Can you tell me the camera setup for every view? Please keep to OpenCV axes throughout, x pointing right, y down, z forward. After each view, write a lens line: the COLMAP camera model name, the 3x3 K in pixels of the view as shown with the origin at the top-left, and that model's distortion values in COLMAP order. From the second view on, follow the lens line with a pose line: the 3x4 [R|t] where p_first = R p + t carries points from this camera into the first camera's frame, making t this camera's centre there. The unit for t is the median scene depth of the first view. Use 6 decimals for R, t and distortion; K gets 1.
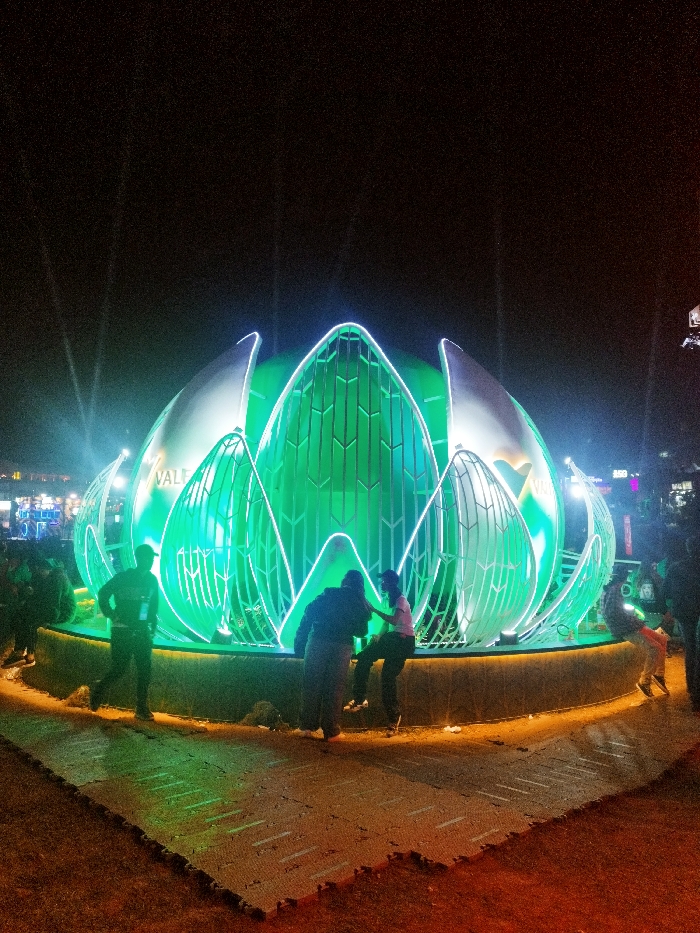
lens RADIAL K [[651.7, 0, 350.1], [0, 651.7, 462.2], [0, 0, 1]] dist [0.008337, 0.000376]
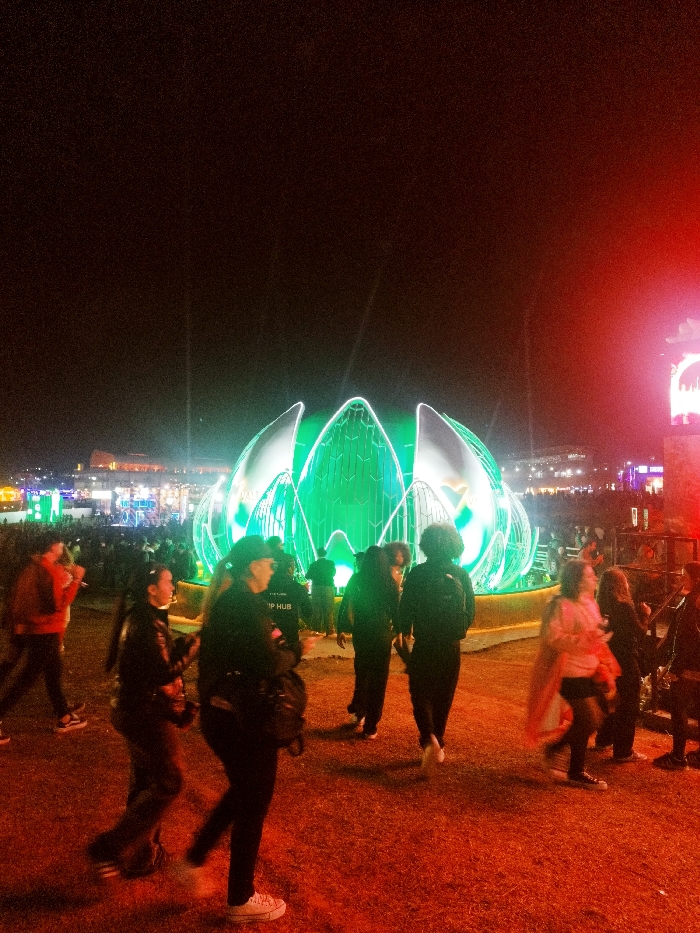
lens RADIAL K [[651.7, 0, 350.5], [0, 651.7, 471.4], [0, 0, 1]] dist [0.008337, 0.000376]
pose [[0.992613, -0.004810, -0.121231, 0.184839], [0.008737, 0.999453, 0.031881, -0.089313], [0.121011, -0.032704, 0.992112, -0.626022]]
